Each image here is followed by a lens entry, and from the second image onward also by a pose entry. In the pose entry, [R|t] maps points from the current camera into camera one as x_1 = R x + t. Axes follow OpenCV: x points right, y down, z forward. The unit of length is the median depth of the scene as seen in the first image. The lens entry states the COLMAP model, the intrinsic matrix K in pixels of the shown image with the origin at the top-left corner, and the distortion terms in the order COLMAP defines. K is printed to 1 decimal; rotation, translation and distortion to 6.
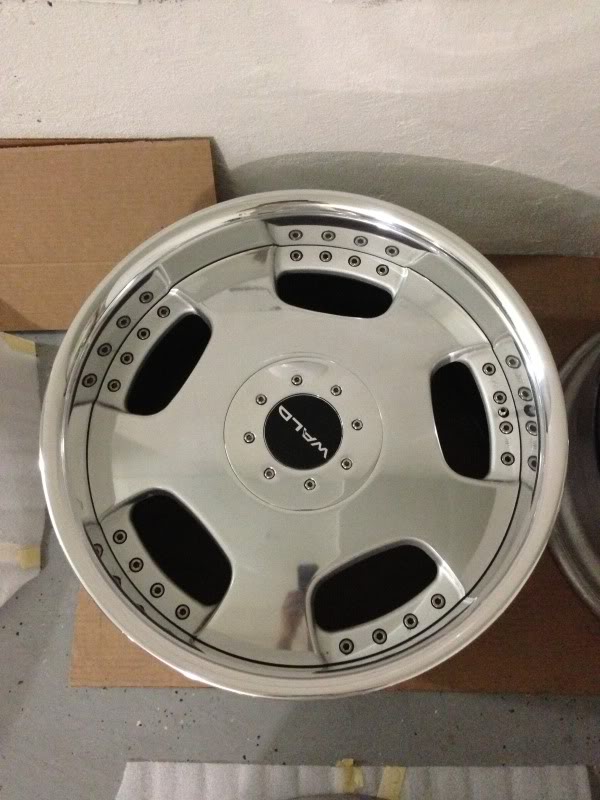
lens RADIAL K [[746.9, 0, 300.0], [0, 746.9, 400.0], [0, 0, 1]] dist [0.116155, -0.239746]
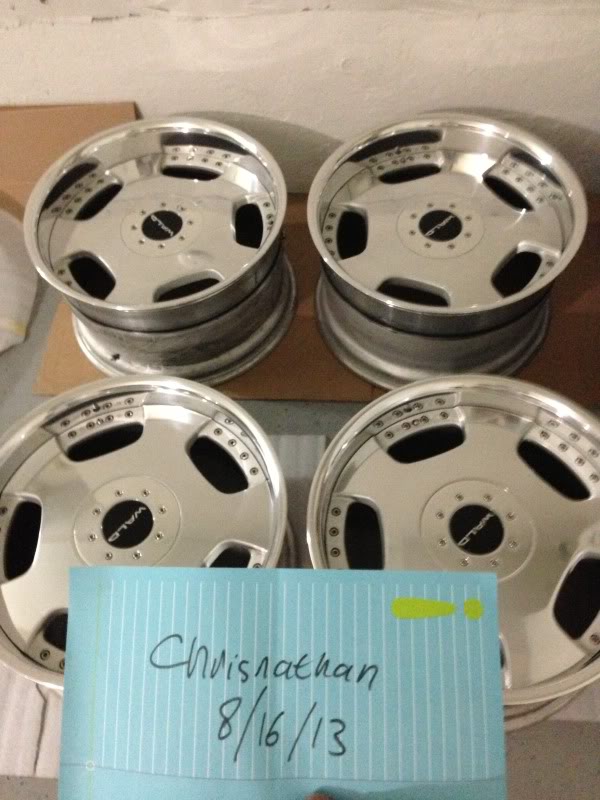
lens RADIAL K [[746.9, 0, 300.0], [0, 746.9, 400.0], [0, 0, 1]] dist [0.116155, -0.239746]
pose [[0.997814, 0.019911, -0.063018, 0.475418], [-0.033896, 0.972755, -0.229345, 0.885782], [0.056735, 0.230980, 0.971303, -0.729441]]
